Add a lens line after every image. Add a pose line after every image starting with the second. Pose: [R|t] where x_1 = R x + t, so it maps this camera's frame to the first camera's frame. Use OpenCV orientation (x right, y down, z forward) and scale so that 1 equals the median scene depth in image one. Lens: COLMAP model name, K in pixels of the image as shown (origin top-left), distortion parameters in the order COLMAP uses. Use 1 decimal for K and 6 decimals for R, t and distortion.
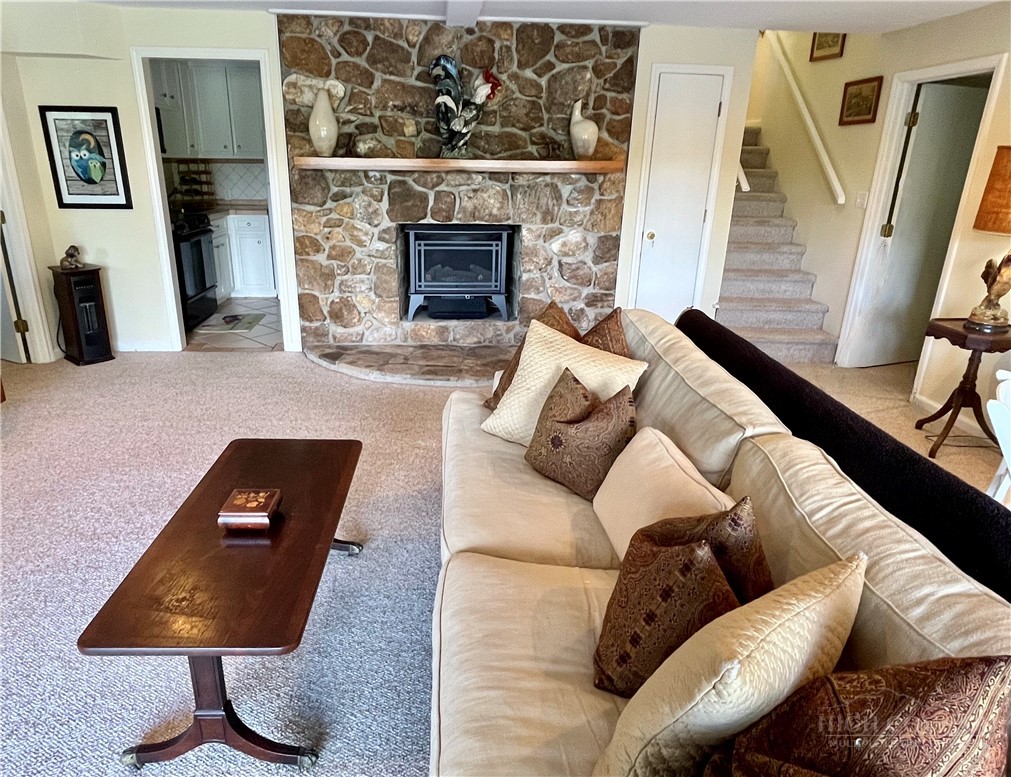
lens RADIAL K [[636.1, 0, 467.4], [0, 636.1, 376.9], [0, 0, 1]] dist [0.002537, -0.003754]
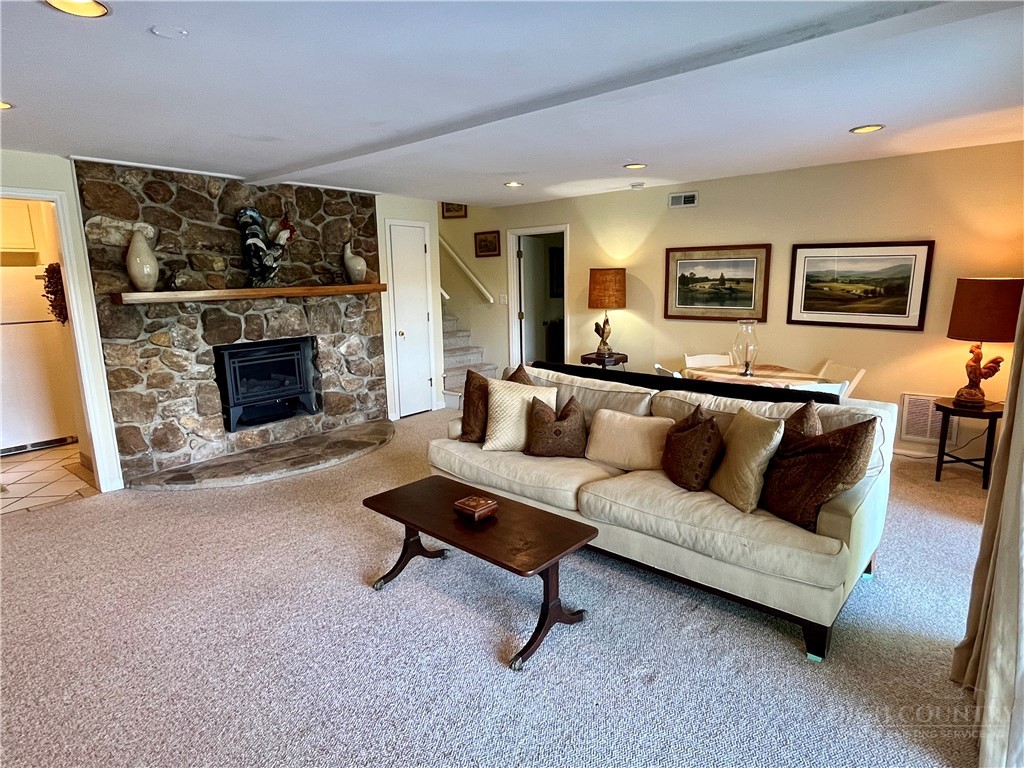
lens RADIAL K [[576.1, 0, 513.4], [0, 576.1, 384.7], [0, 0, 1]] dist [-0.001322, -0.002274]
pose [[0.684718, -0.166035, 0.709643, -0.493847], [0.268445, 0.962703, -0.033773, -0.003214], [-0.677568, 0.213625, 0.703752, -0.044426]]
